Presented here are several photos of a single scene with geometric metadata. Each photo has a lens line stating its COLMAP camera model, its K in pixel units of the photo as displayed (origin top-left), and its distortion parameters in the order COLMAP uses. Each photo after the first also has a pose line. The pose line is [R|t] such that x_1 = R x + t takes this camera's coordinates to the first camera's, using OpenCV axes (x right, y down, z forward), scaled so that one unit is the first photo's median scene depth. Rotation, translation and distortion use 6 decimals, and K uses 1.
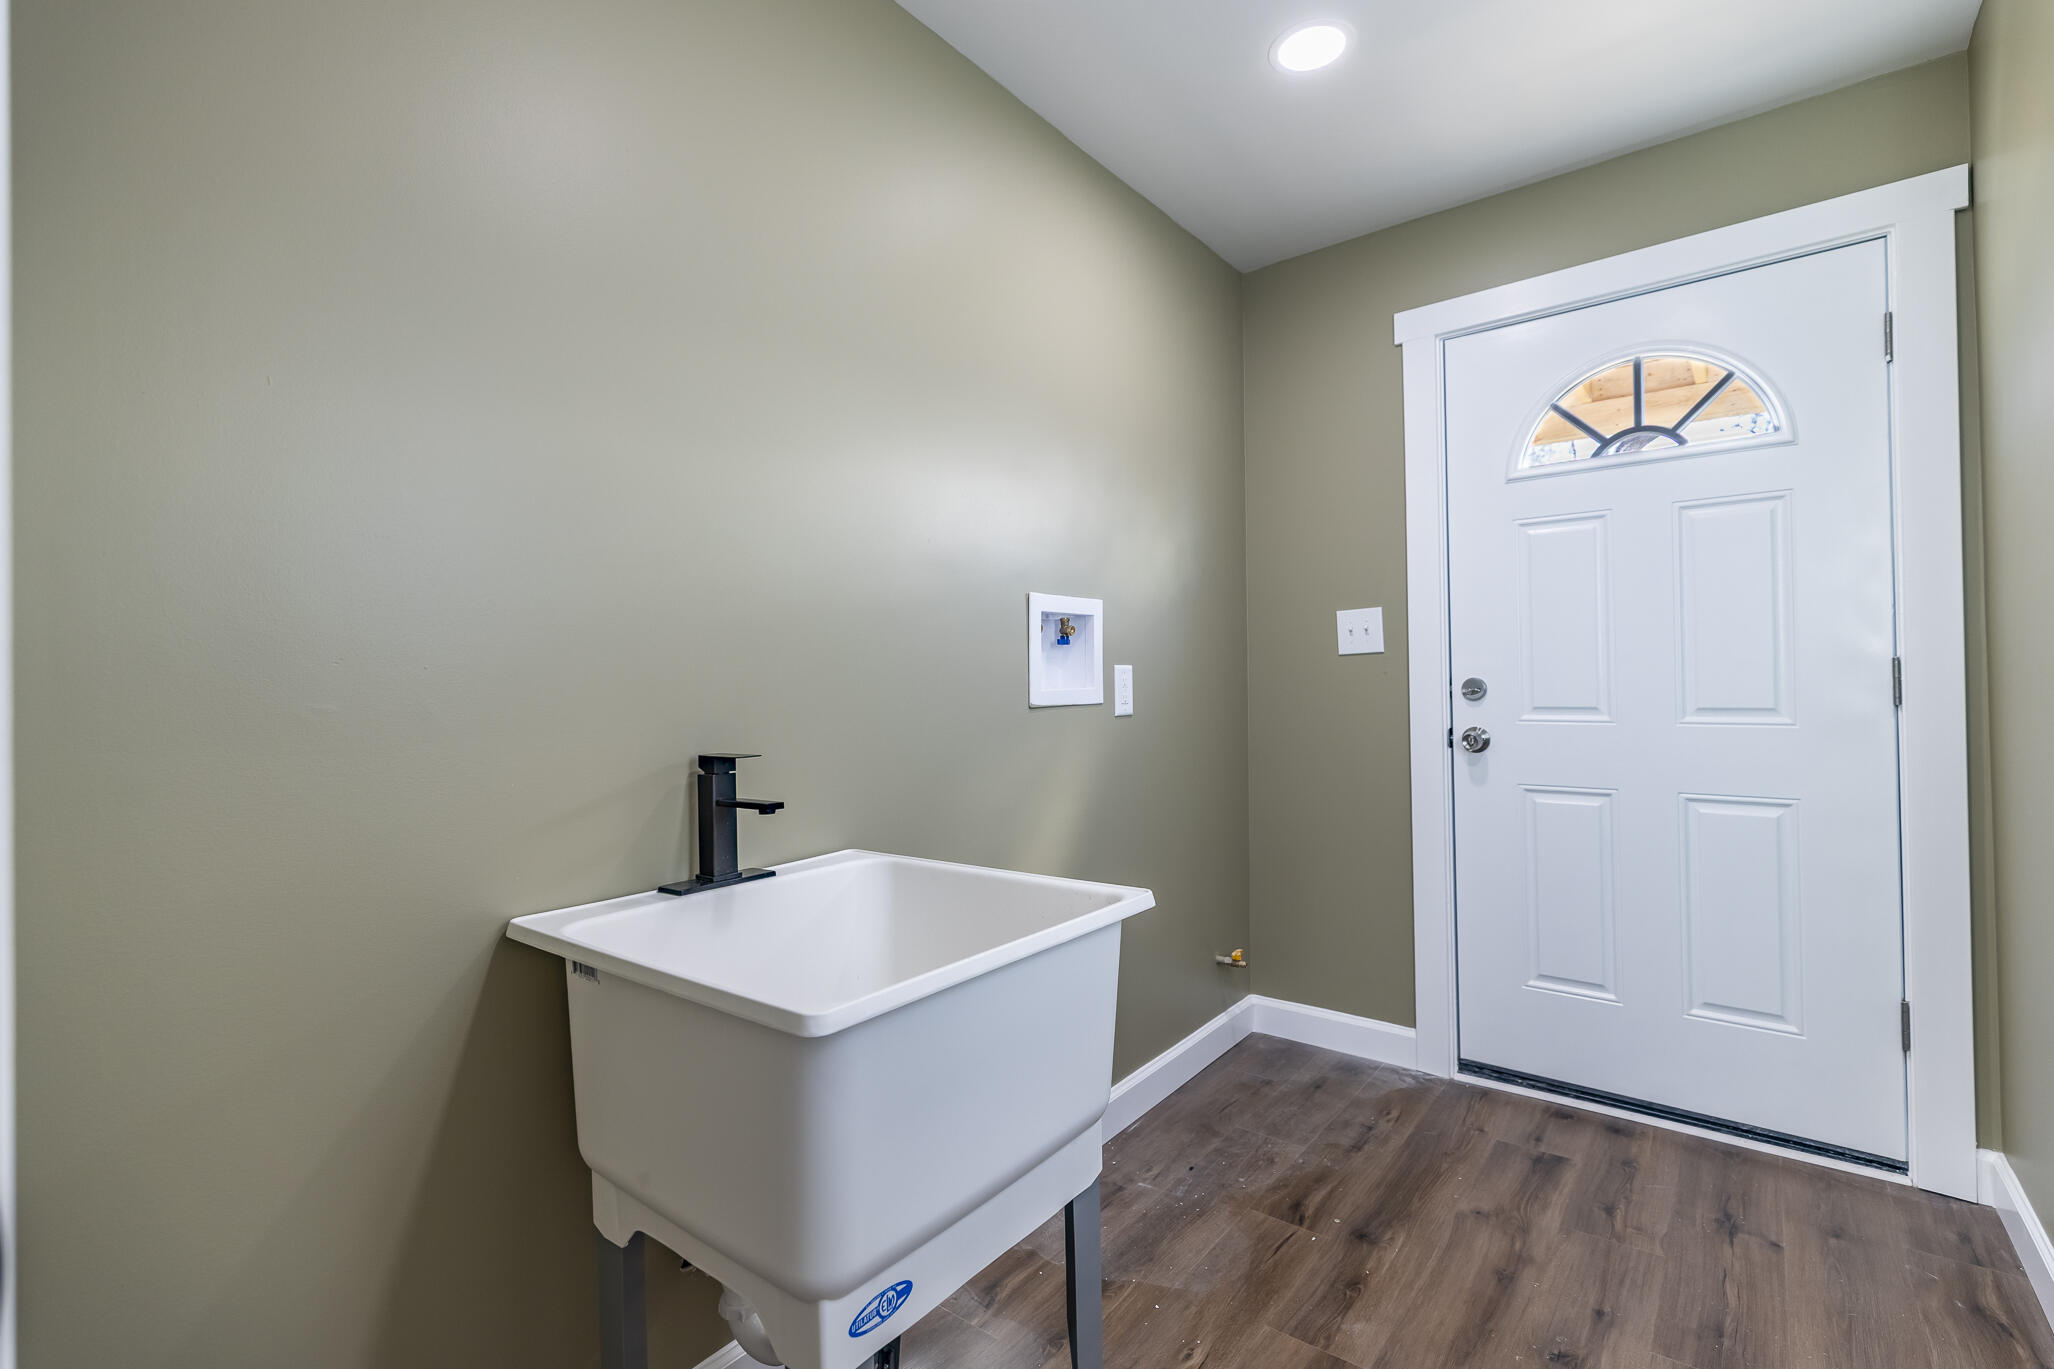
lens RADIAL K [[918.3, 0, 1027.0], [0, 918.3, 684.5], [0, 0, 1]] dist [0.000042, -0.000049]
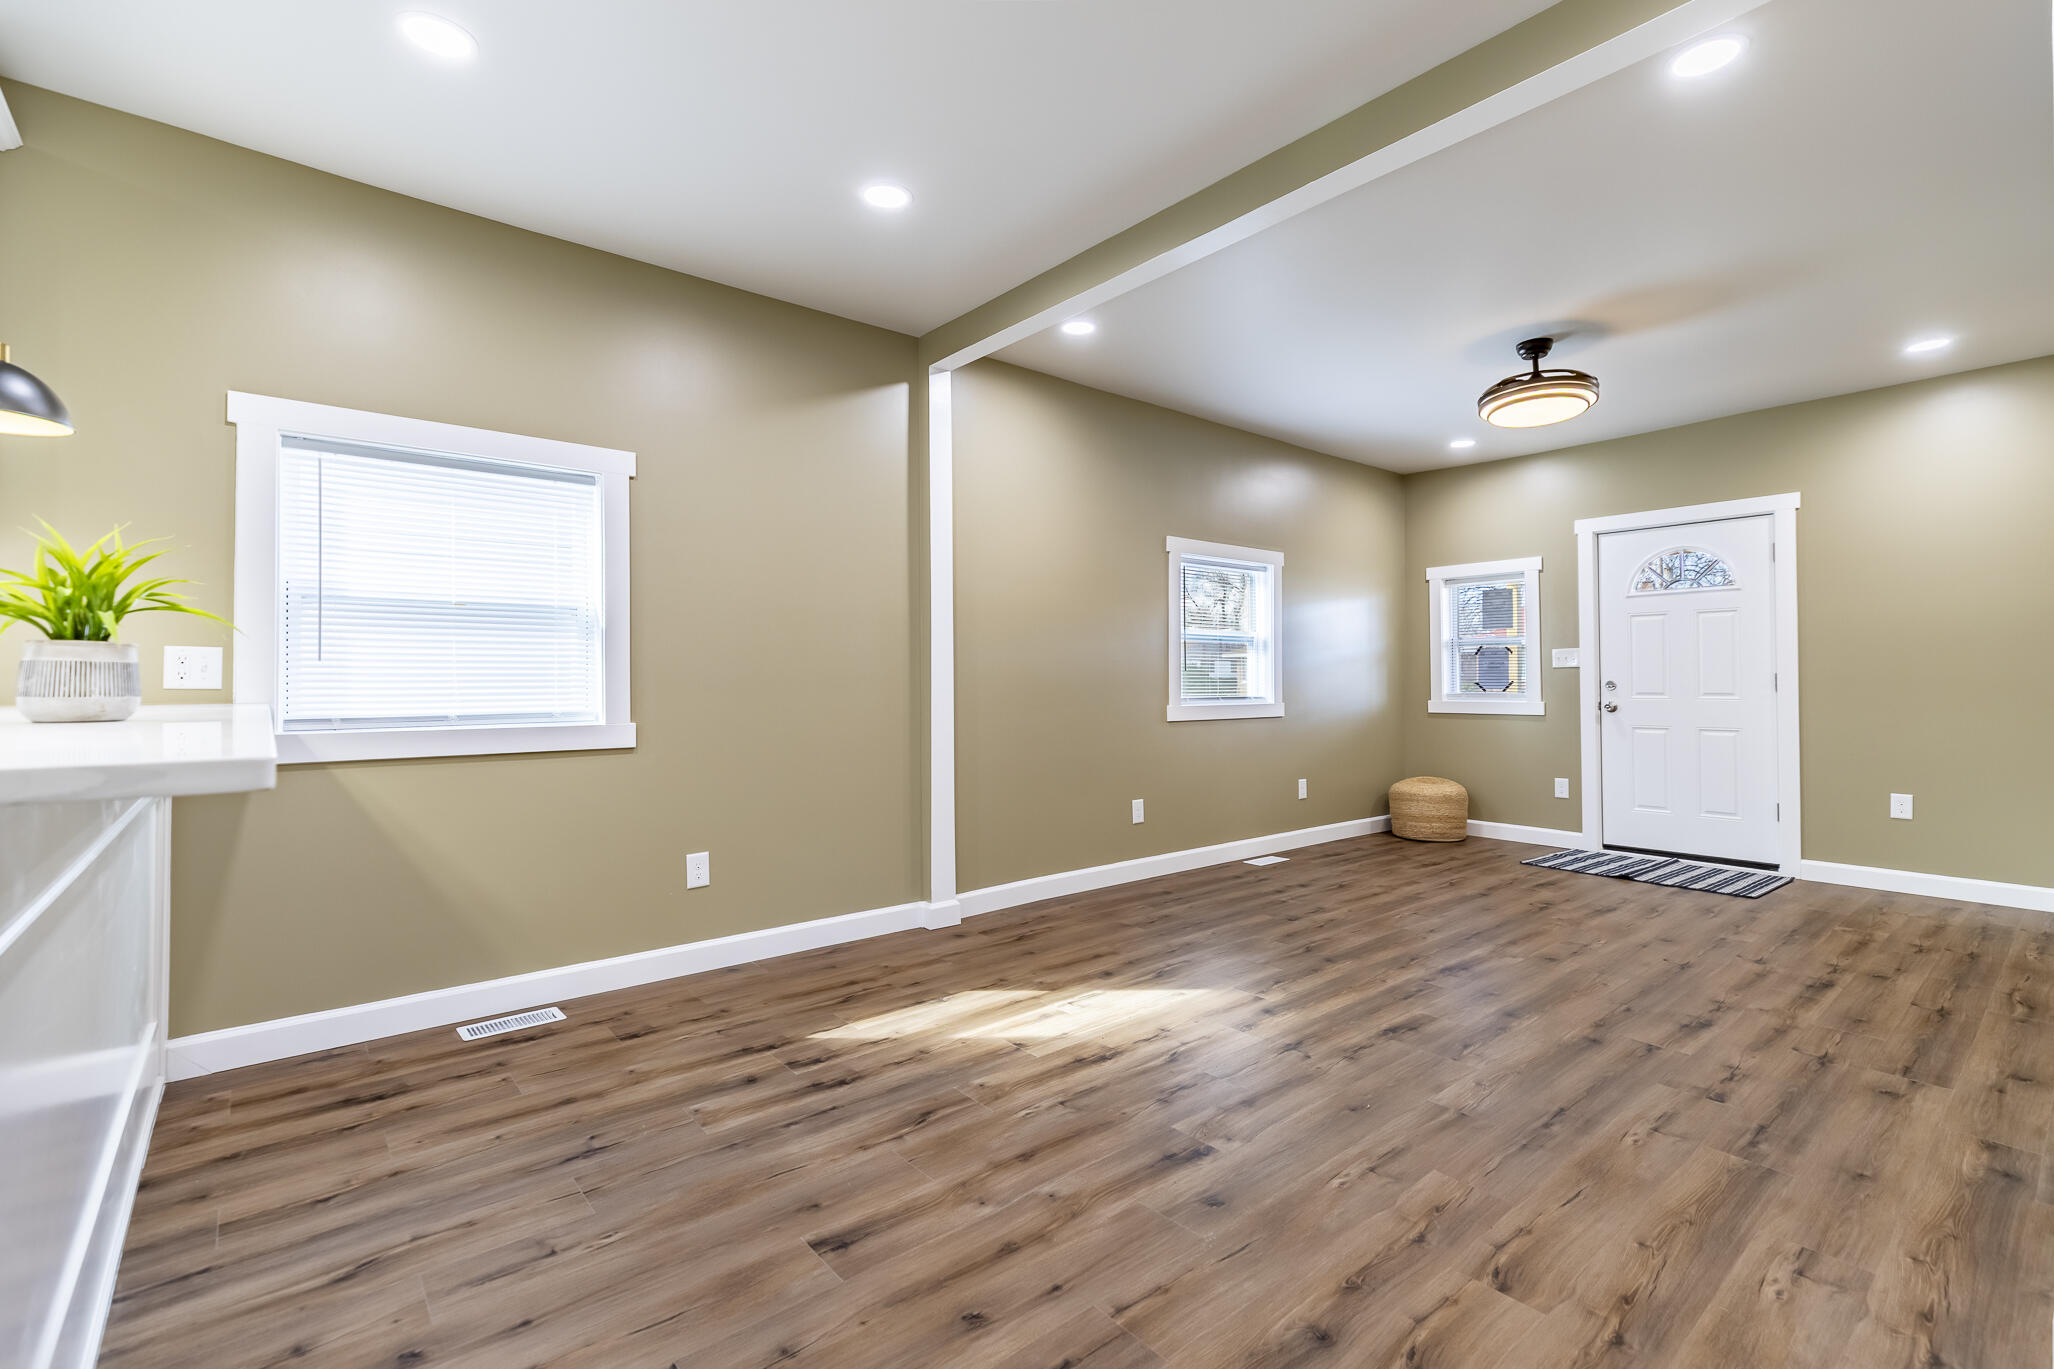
lens RADIAL K [[918.3, 0, 1027.0], [0, 918.3, 684.5], [0, 0, 1]] dist [0.000042, -0.000049]
pose [[0.977936, 0.012257, -0.208545, -0.475685], [-0.011458, 0.999922, 0.005038, 0.008546], [0.208591, -0.002538, 0.978000, -1.587116]]
